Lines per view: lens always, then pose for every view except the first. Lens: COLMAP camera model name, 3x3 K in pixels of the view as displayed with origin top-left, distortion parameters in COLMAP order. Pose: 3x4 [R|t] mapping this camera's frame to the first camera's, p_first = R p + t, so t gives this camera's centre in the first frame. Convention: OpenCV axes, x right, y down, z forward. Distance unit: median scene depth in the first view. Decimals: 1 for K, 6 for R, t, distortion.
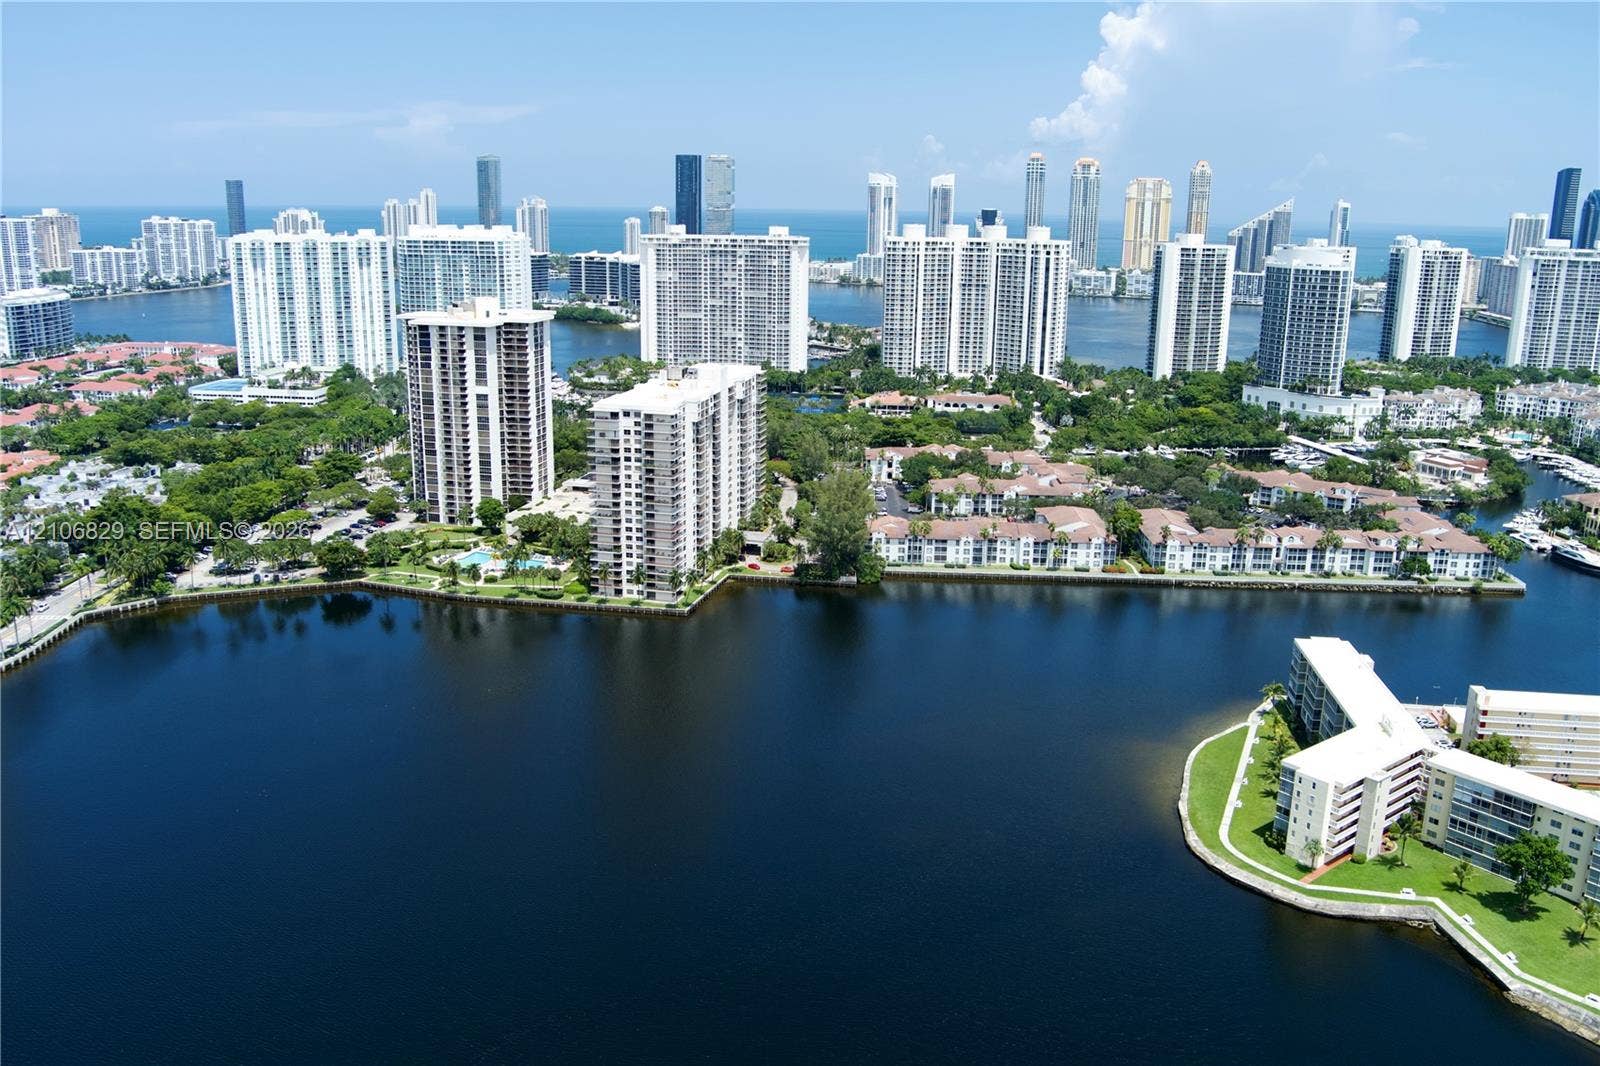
lens RADIAL K [[1297.2, 0, 794.2], [0, 1297.2, 527.4], [0, 0, 1]] dist [-0.085264, 0.041960]
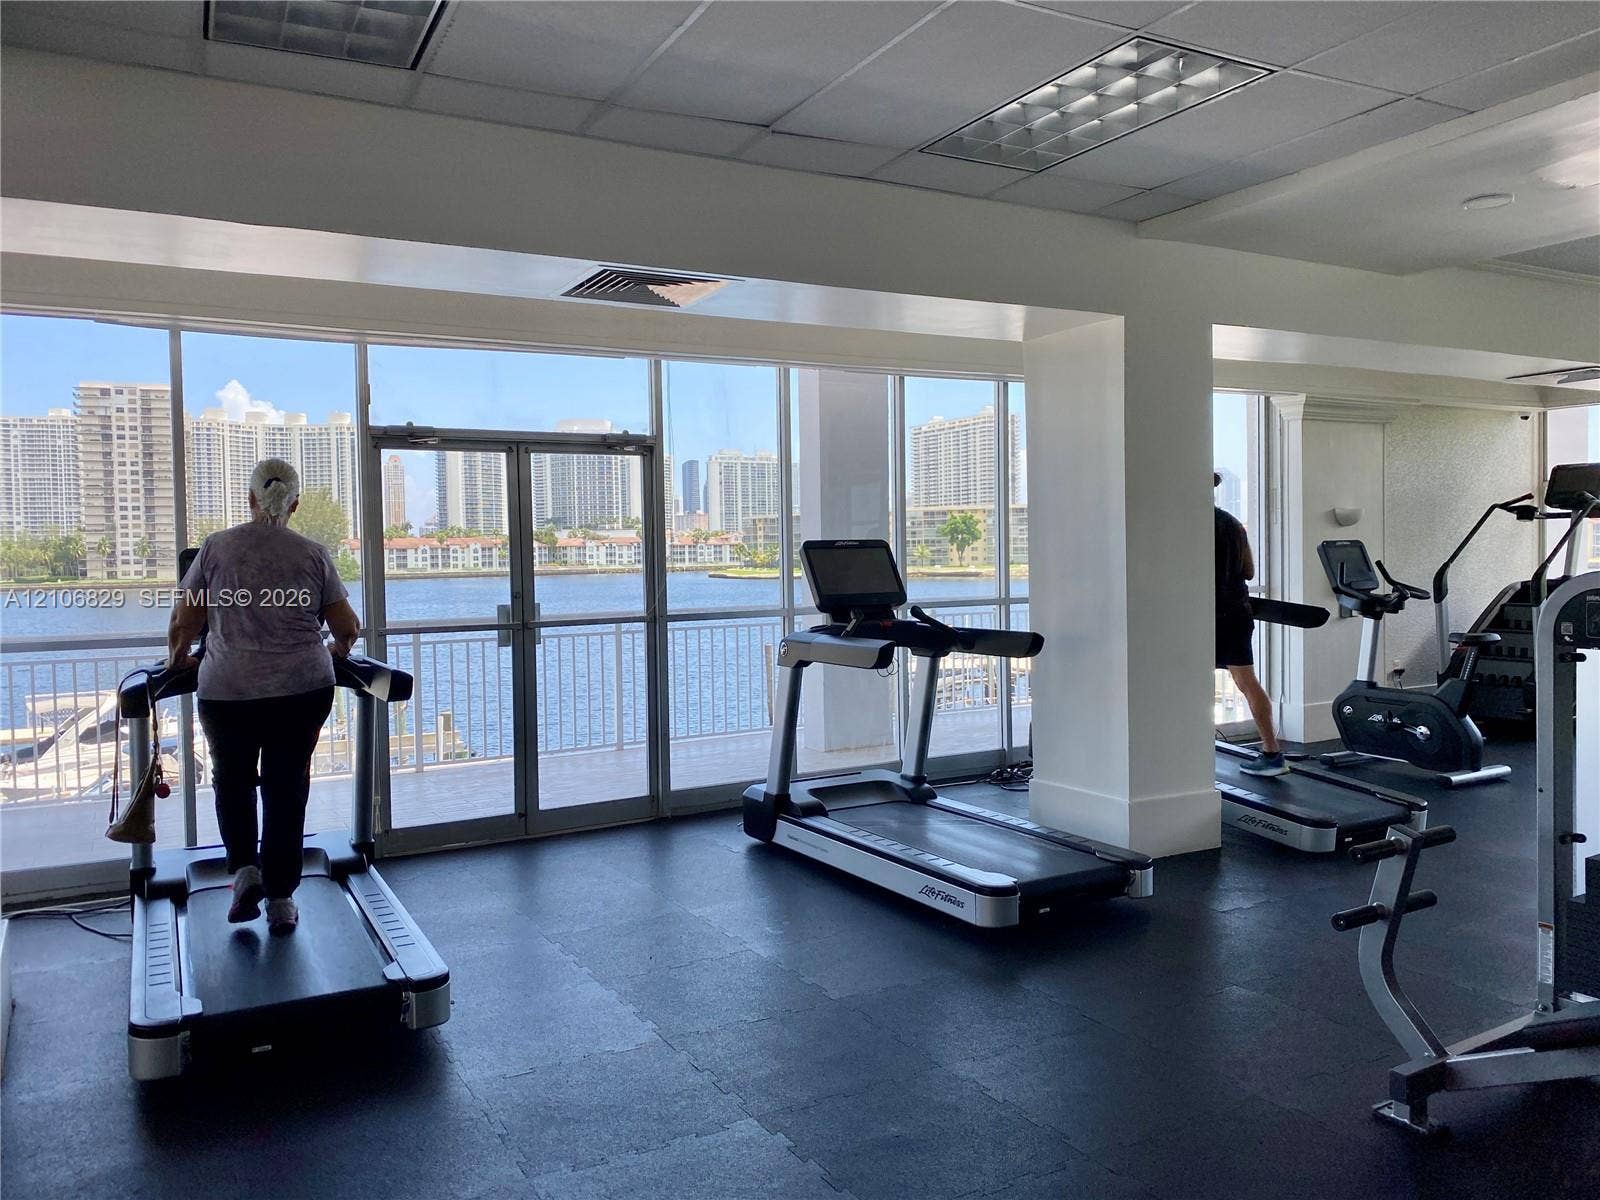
lens RADIAL K [[1242.6, 0, 806.7], [0, 1242.6, 604.2], [0, 0, 1]] dist [-0.007008, 0.005751]
pose [[0.787304, -0.045813, 0.614861, -0.277667], [0.178539, 0.971451, -0.156229, 0.289660], [-0.590150, 0.232776, 0.773006, -0.034506]]
